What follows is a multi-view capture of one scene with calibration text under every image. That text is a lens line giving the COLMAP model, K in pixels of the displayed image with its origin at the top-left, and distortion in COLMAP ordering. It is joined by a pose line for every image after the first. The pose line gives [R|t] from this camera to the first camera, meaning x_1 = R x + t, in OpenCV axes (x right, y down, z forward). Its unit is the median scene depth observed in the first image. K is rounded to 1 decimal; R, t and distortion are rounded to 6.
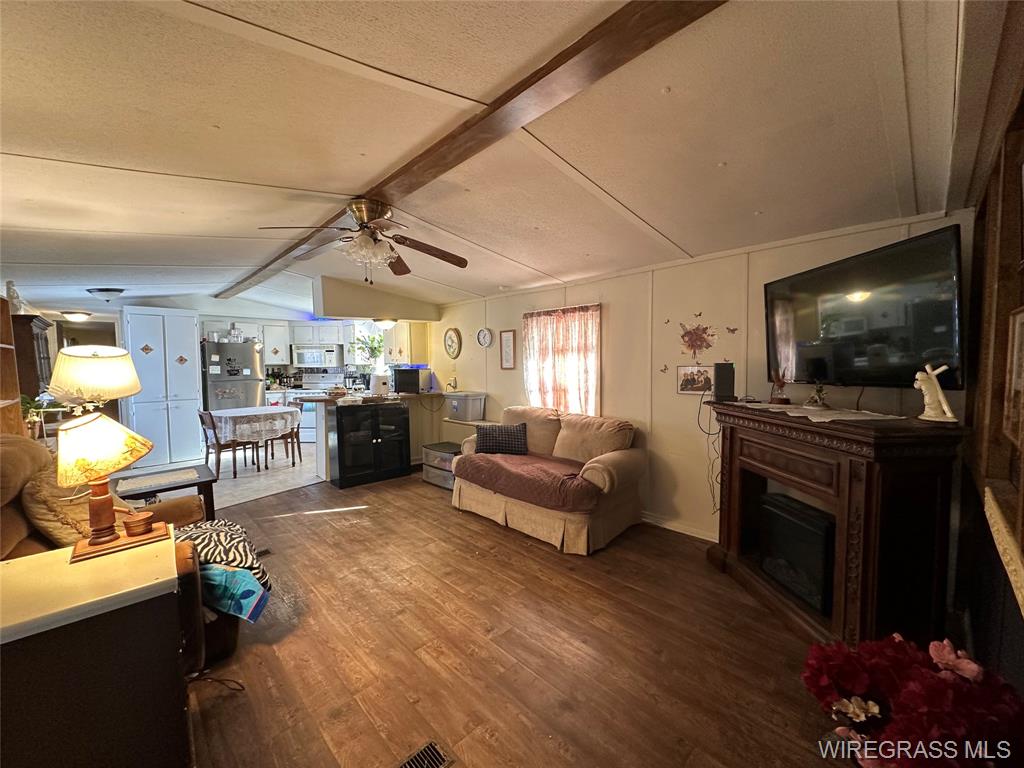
lens RADIAL K [[409.5, 0, 512.8], [0, 409.5, 384.5], [0, 0, 1]] dist [0.000718, 0.000464]
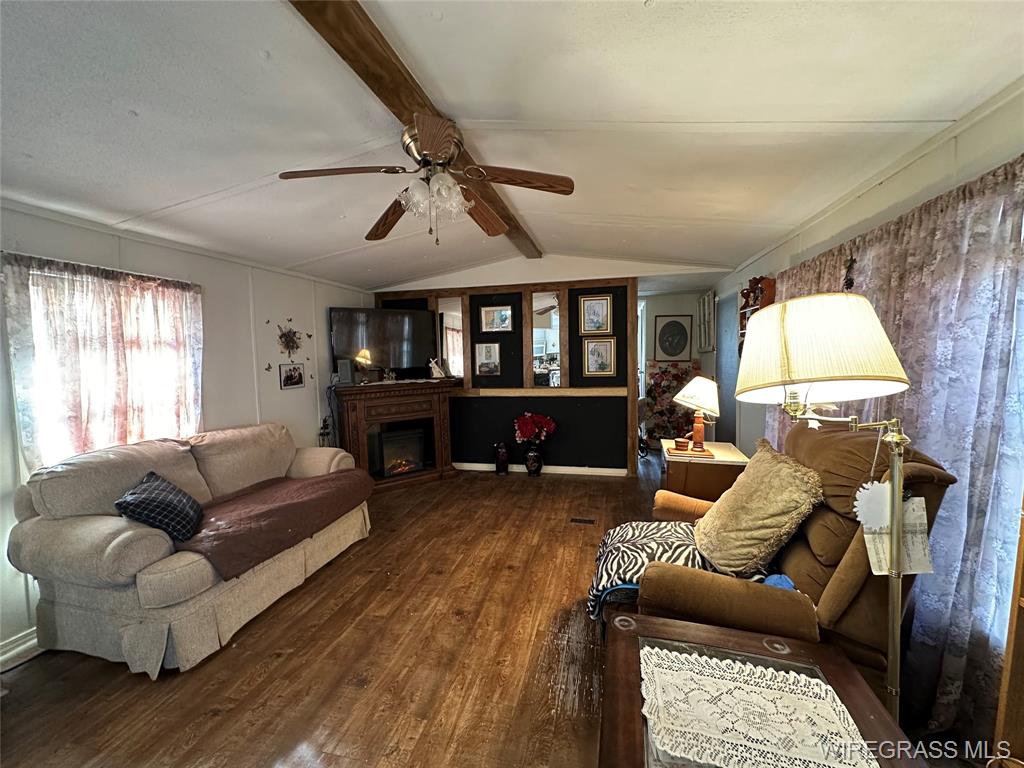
lens RADIAL K [[409.5, 0, 513.4], [0, 409.5, 381.5], [0, 0, 1]] dist [0.000718, 0.000464]
pose [[-0.540895, -0.030392, 0.840541, -0.841853], [0.075233, 0.993593, 0.084340, -0.044062], [-0.837719, 0.108855, -0.535143, 1.058811]]
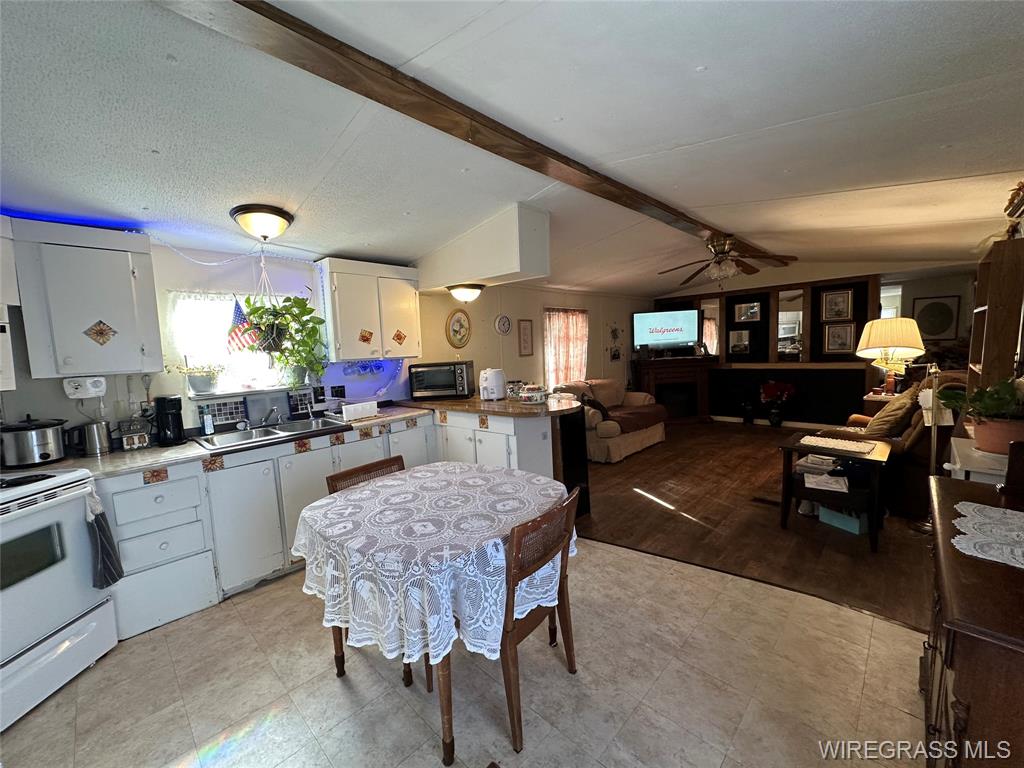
lens RADIAL K [[409.5, 0, 513.9], [0, 409.5, 383.8], [0, 0, 1]] dist [0.000718, 0.000464]
pose [[-0.031495, -0.078077, 0.996450, -1.557453], [0.101570, 0.991533, 0.080902, -0.078078], [-0.994330, 0.103757, -0.023298, 1.519268]]
